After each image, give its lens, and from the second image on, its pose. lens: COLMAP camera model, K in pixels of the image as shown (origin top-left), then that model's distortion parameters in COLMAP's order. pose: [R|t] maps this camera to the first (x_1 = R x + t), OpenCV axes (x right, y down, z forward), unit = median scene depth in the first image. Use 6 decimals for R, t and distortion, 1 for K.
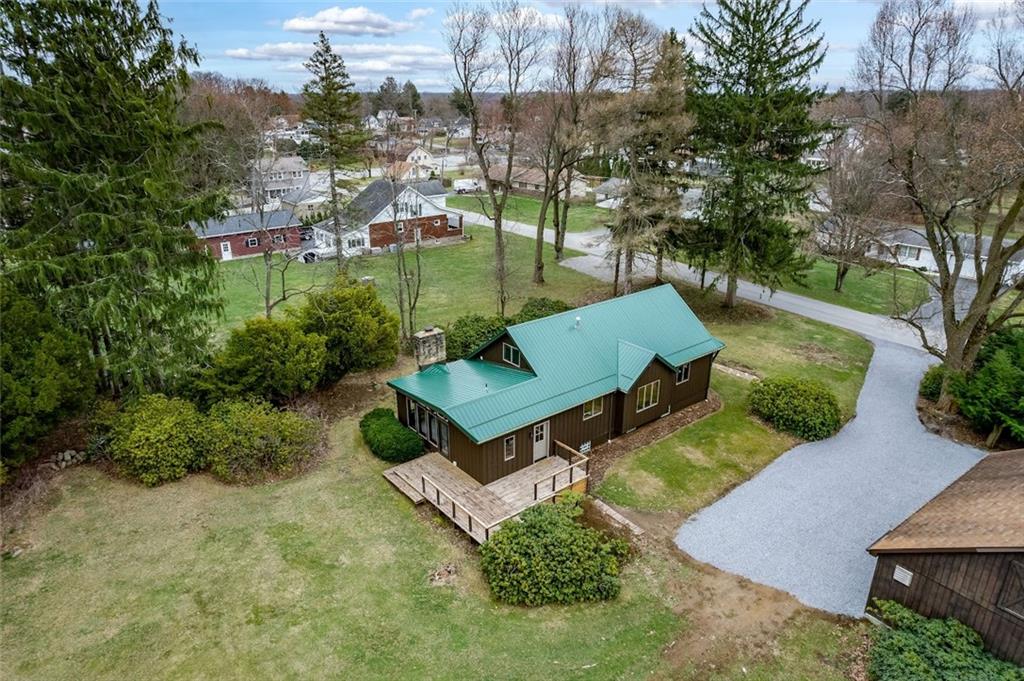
lens RADIAL K [[660.3, 0, 504.1], [0, 660.3, 344.3], [0, 0, 1]] dist [-0.047709, 0.033674]
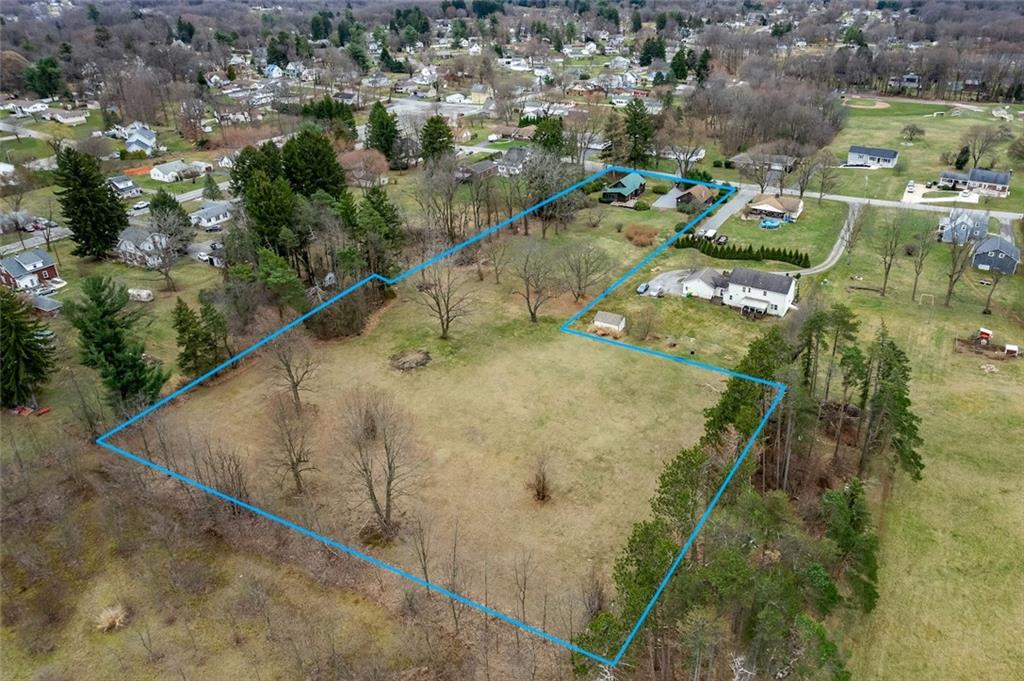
lens RADIAL K [[713.2, 0, 508.9], [0, 713.2, 338.0], [0, 0, 1]] dist [-0.035942, -0.000135]
pose [[0.932916, -0.183251, 0.309978, -3.270748], [0.144512, 0.978994, 0.143830, 0.307986], [-0.329823, -0.089386, 0.939801, -5.011604]]
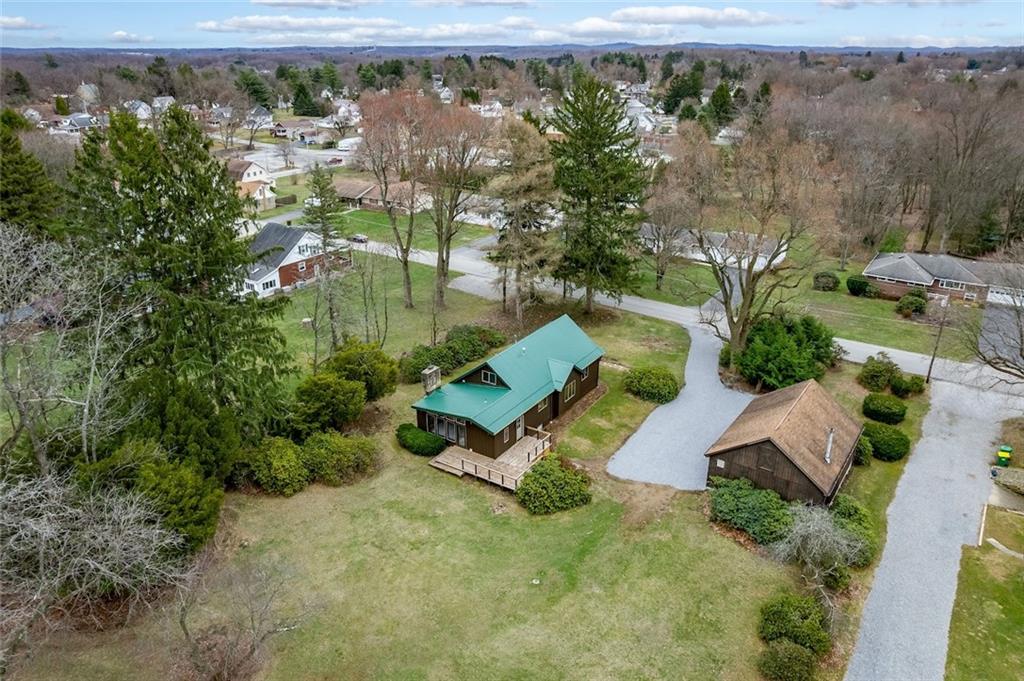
lens RADIAL K [[713.2, 0, 511.5], [0, 713.2, 339.0], [0, 0, 1]] dist [-0.035942, -0.000135]
pose [[0.952461, -0.119597, 0.280204, -0.403667], [0.113754, 0.992816, 0.037086, -0.132413], [-0.282626, -0.003448, 0.959224, -0.650875]]
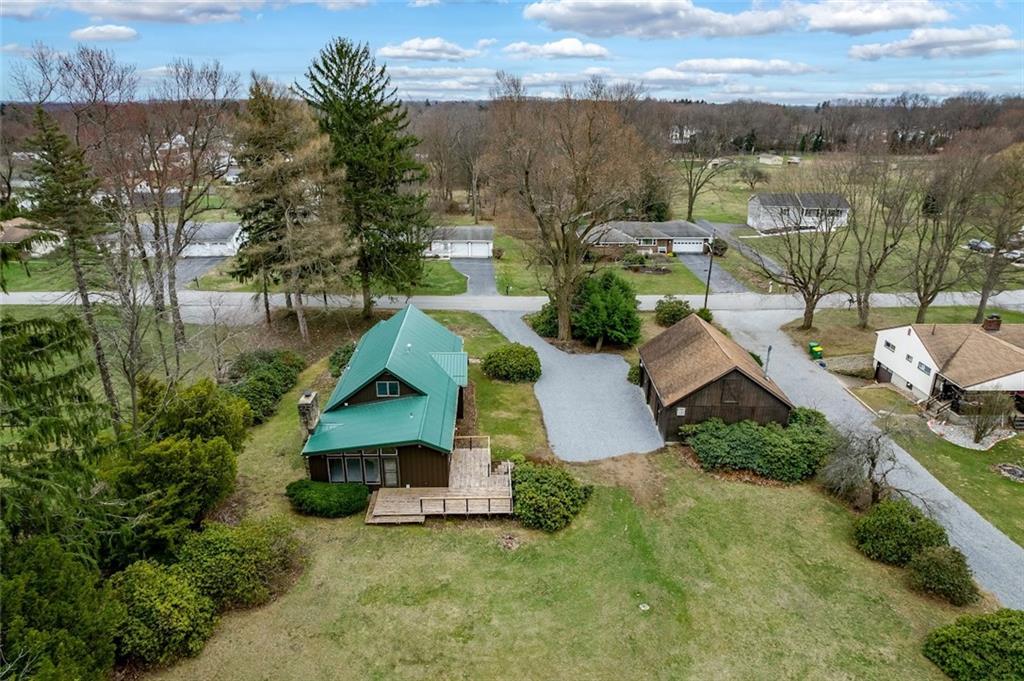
lens RADIAL K [[660.3, 0, 508.3], [0, 660.3, 342.5], [0, 0, 1]] dist [-0.047709, 0.033674]
pose [[0.604645, -0.273980, 0.747890, -0.716143], [0.288064, 0.950637, 0.115363, -0.136627], [-0.742579, 0.145686, 0.653721, 0.054031]]
